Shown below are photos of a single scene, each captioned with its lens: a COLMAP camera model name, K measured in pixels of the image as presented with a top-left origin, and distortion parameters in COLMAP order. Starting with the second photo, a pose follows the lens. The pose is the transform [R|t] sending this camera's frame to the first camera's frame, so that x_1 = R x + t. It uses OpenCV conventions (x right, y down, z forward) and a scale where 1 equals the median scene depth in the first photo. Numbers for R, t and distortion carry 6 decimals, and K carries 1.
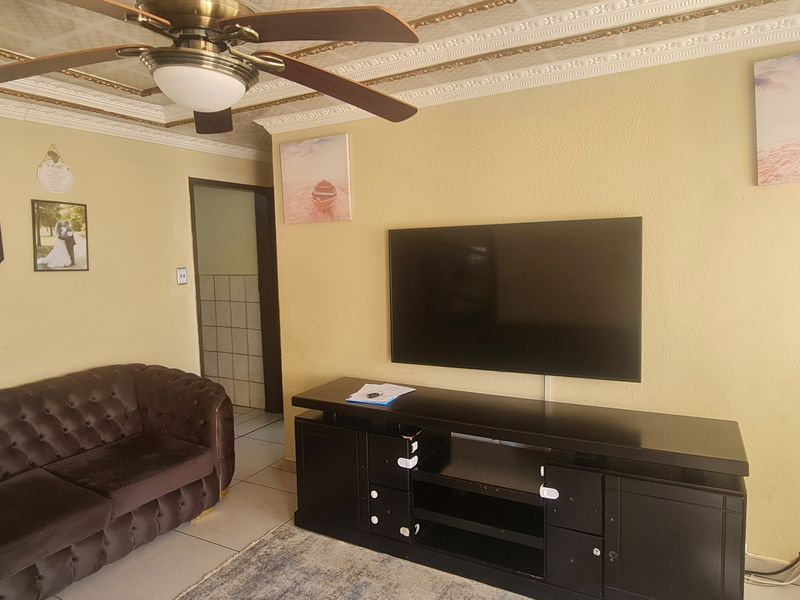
lens RADIAL K [[535.2, 0, 409.8], [0, 535.2, 298.3], [0, 0, 1]] dist [-0.001178, -0.004707]
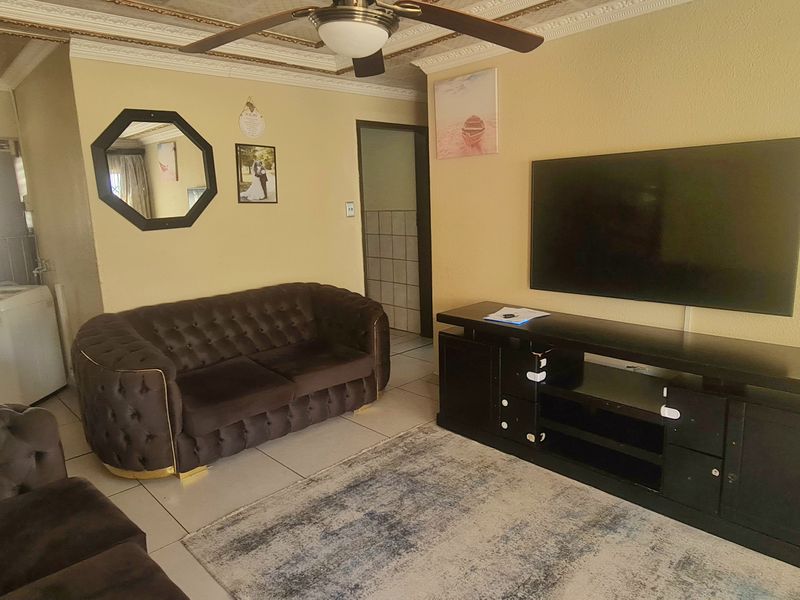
lens RADIAL K [[535.2, 0, 409.8], [0, 535.2, 298.3], [0, 0, 1]] dist [-0.001178, -0.004707]
pose [[0.954256, 0.047995, -0.295115, 0.056193], [-0.016819, 0.994086, 0.107285, 0.030667], [0.298519, -0.097413, 0.949419, -0.085356]]
